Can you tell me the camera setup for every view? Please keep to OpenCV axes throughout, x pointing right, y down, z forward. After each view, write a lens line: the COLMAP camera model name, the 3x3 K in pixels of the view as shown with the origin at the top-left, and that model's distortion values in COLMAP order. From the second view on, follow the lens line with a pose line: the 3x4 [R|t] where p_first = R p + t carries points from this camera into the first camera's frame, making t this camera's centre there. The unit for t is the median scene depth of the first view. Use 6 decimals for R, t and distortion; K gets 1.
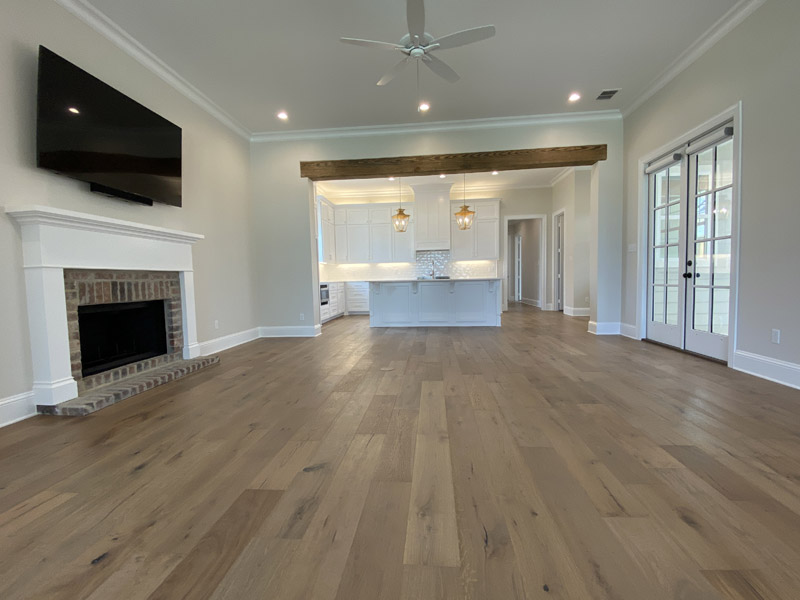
lens RADIAL K [[355.1, 0, 400.0], [0, 355.1, 300.0], [0, 0, 1]] dist [0.000490, 0.000006]
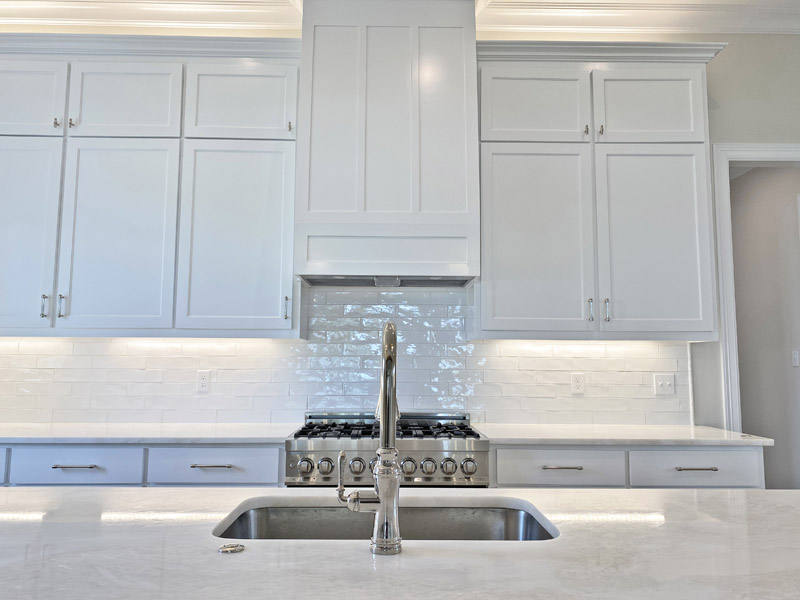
lens RADIAL K [[598.2, 0, 400.0], [0, 598.2, 300.0], [0, 0, 1]] dist [0.043838, -0.001440]
pose [[0.992867, 0.041033, 0.111946, 0.064239], [-0.022231, 0.986159, -0.164306, -0.076615], [-0.117139, 0.160645, 0.980037, 0.687391]]
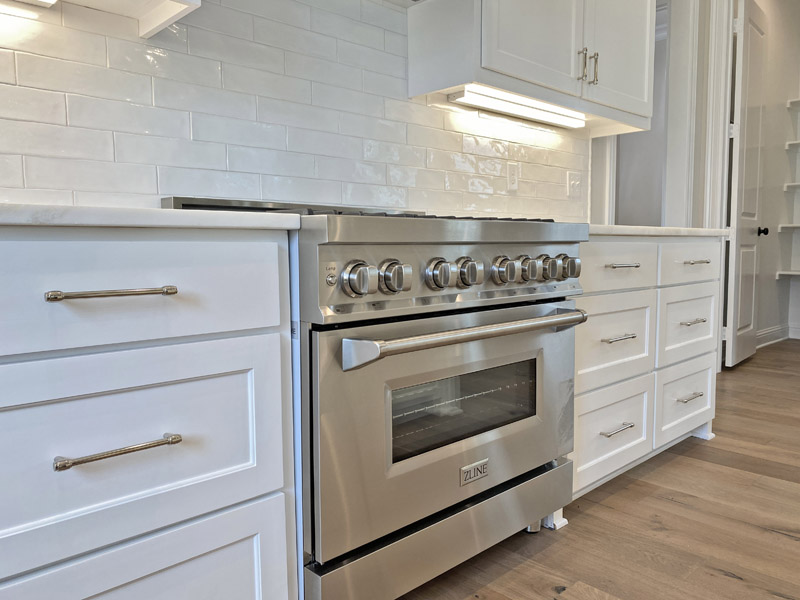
lens RADIAL K [[598.2, 0, 400.0], [0, 598.2, 300.0], [0, 0, 1]] dist [0.043838, -0.001440]
pose [[0.644138, -0.049934, 0.763278, -0.044209], [0.037357, 0.998730, 0.033812, -0.040815], [-0.763997, 0.006734, 0.645185, 0.916062]]
